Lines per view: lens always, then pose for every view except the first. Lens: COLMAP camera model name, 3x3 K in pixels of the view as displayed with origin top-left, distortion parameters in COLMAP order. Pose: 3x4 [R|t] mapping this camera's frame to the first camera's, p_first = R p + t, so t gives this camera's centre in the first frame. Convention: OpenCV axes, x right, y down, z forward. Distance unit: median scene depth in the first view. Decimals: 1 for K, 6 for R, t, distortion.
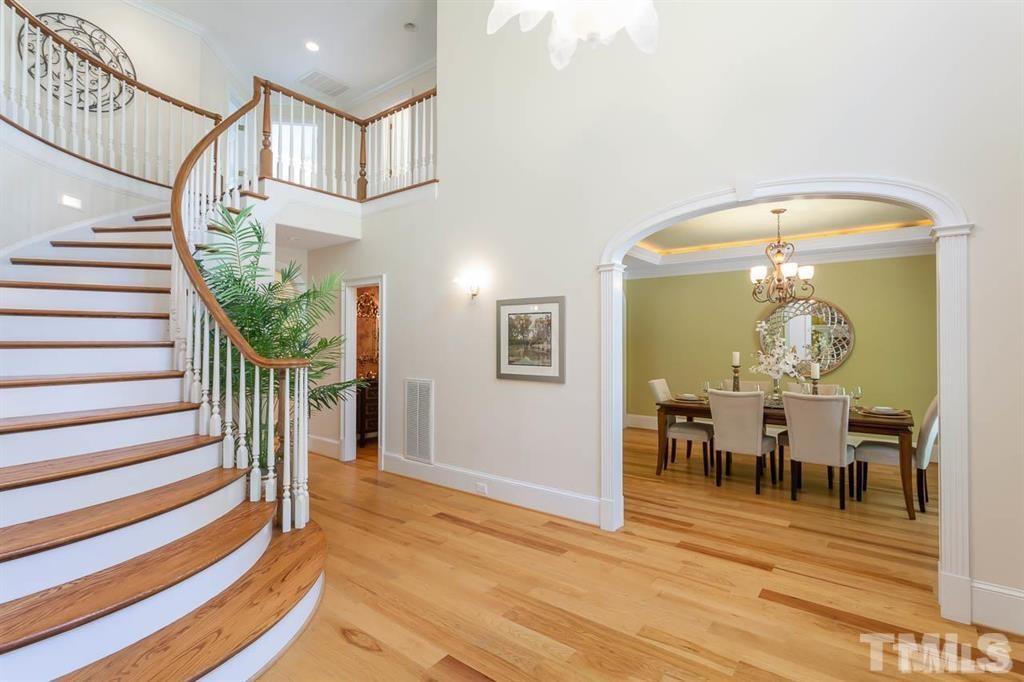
lens RADIAL K [[492.9, 0, 507.5], [0, 492.9, 337.6], [0, 0, 1]] dist [-0.013089, -0.000254]
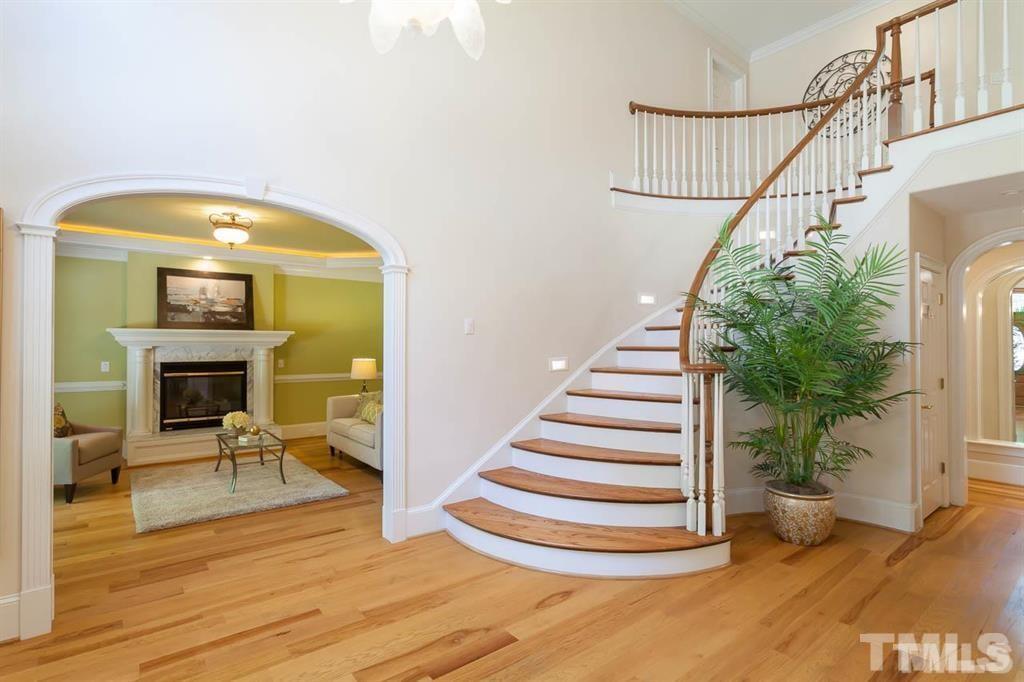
lens RADIAL K [[492.9, 0, 493.0], [0, 492.9, 344.7], [0, 0, 1]] dist [-0.013089, -0.000254]
pose [[-0.259852, -0.010014, -0.965596, 0.592858], [0.002131, 0.999938, -0.010944, 0.014316], [0.965646, -0.004901, -0.259815, 0.787488]]
